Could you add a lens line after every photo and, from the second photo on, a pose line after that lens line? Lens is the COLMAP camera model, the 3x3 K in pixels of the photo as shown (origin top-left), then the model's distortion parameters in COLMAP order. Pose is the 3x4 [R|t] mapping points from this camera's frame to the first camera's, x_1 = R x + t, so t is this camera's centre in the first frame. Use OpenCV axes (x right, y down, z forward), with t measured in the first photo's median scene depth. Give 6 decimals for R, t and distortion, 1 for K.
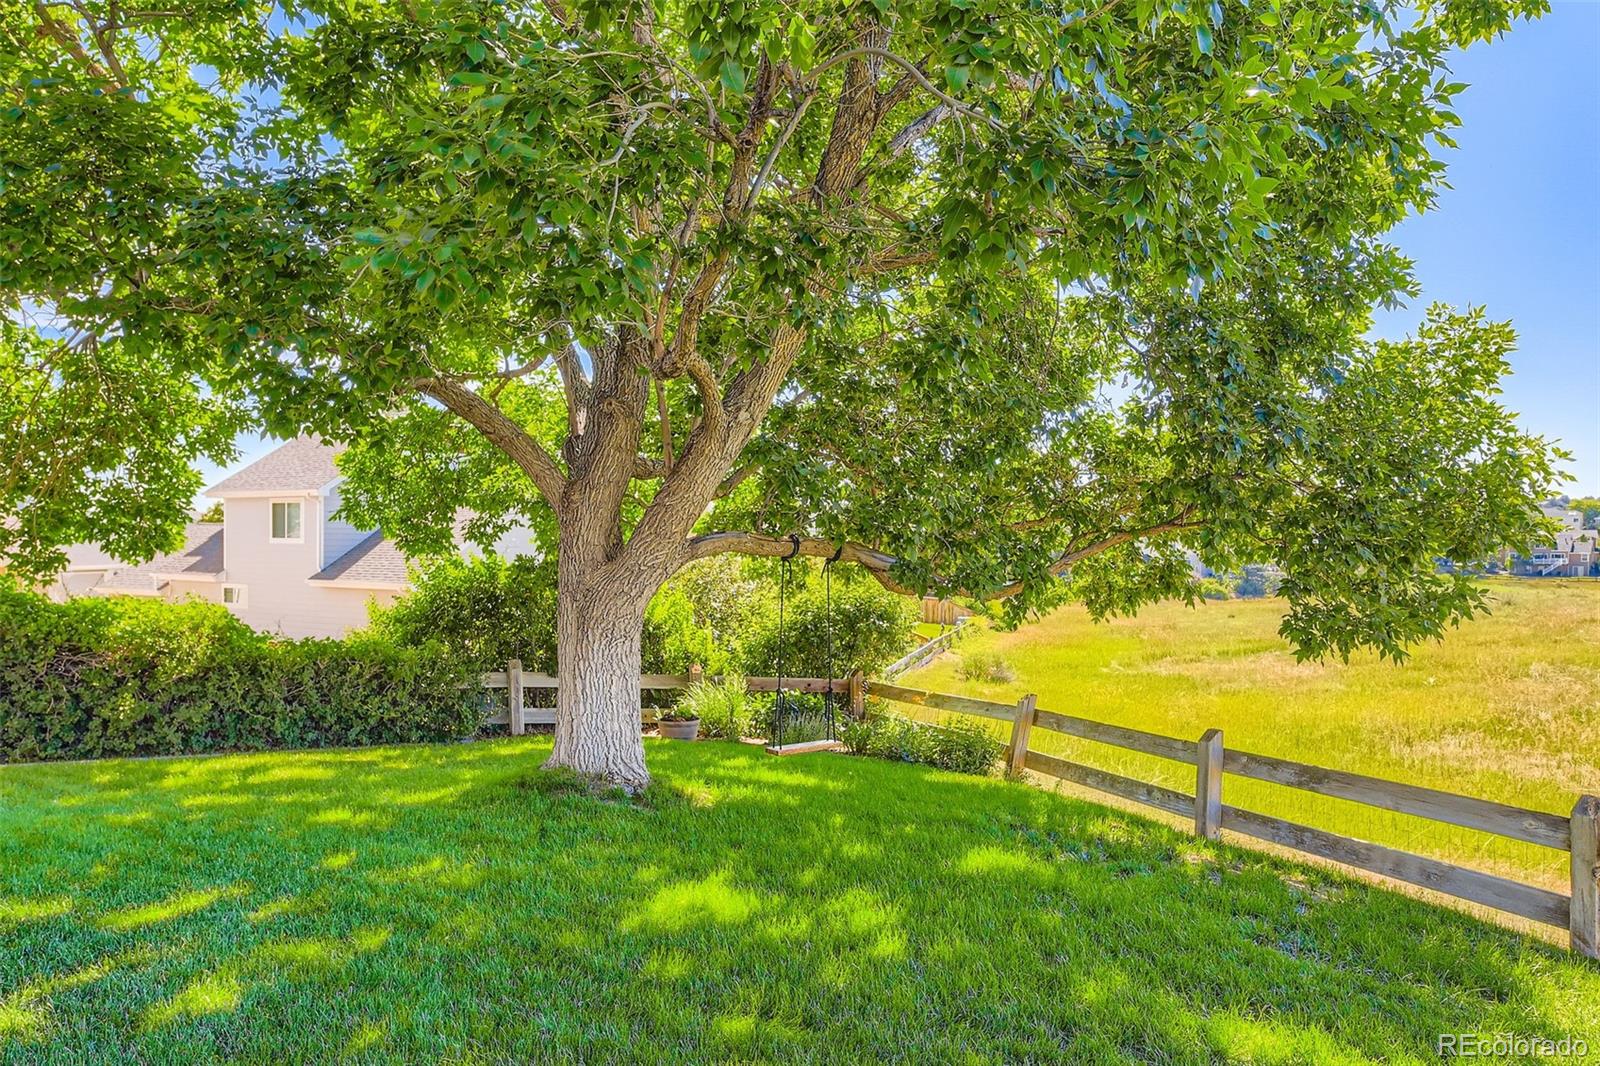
lens RADIAL K [[1109.0, 0, 799.9], [0, 1109.0, 530.6], [0, 0, 1]] dist [-0.005141, -0.001391]
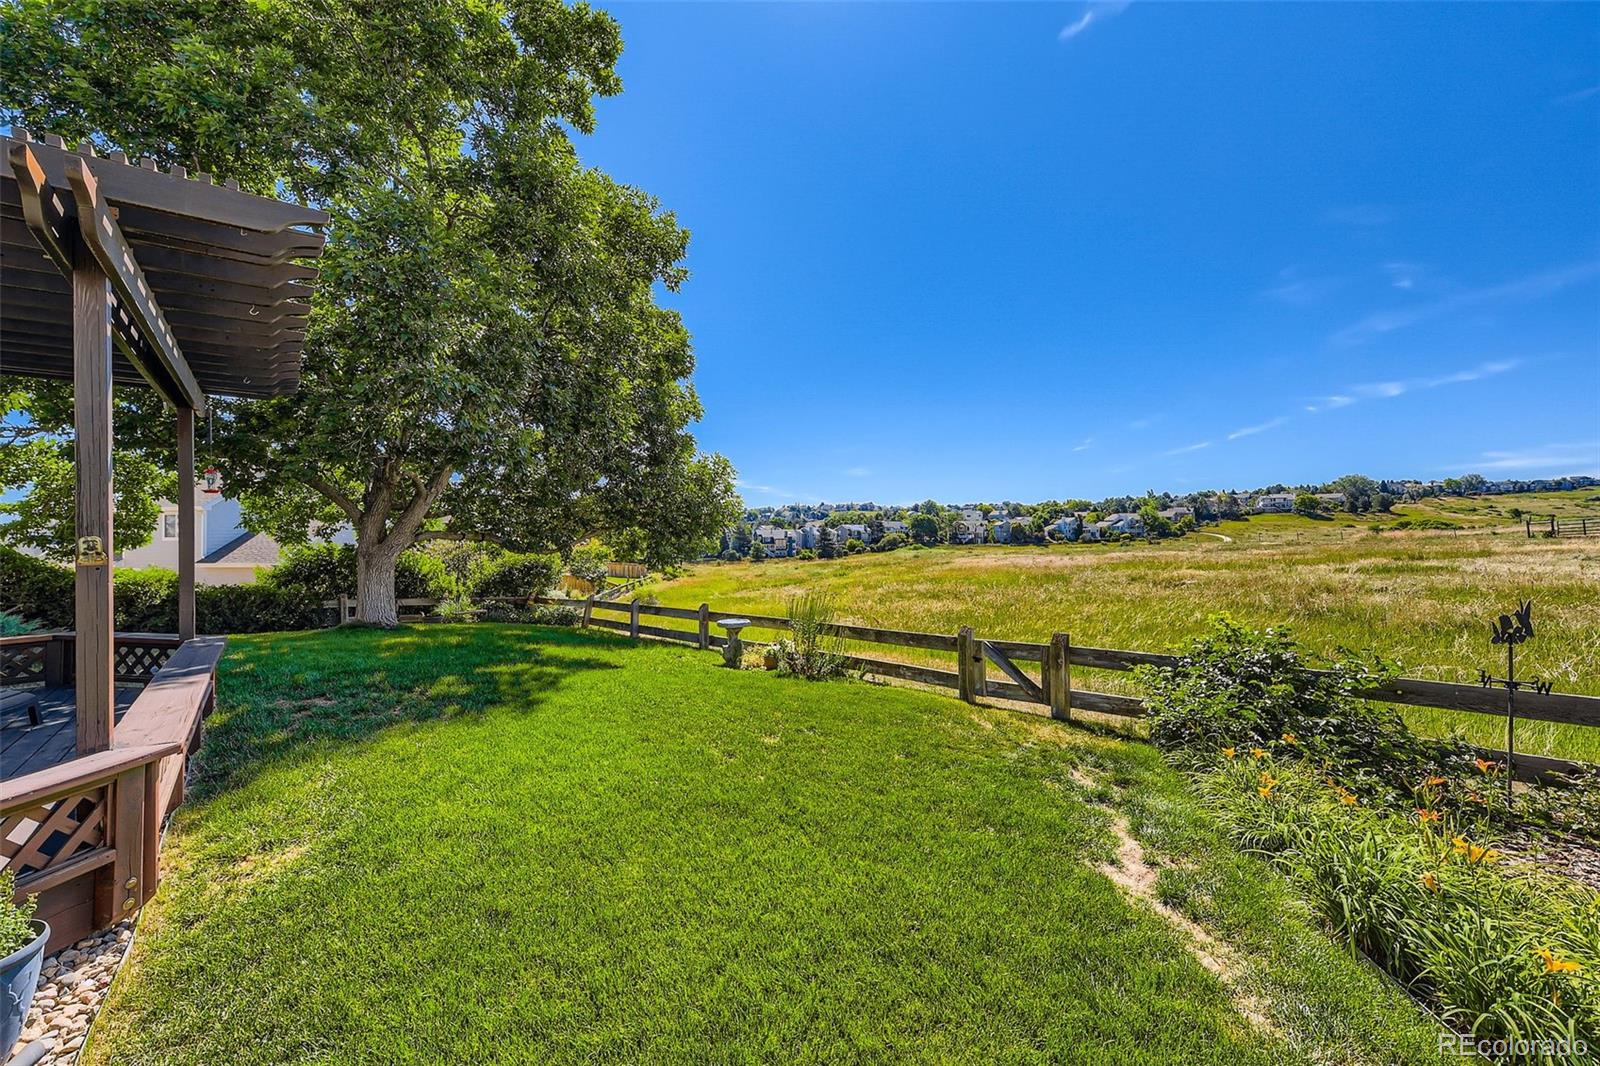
lens RADIAL K [[649.0, 0, 807.5], [0, 649.0, 507.5], [0, 0, 1]] dist [0.002797, 0.000406]
pose [[0.937280, -0.005301, 0.348538, 0.143693], [0.014540, 0.999609, -0.023898, -0.003177], [-0.348274, 0.027467, 0.936990, -0.479721]]
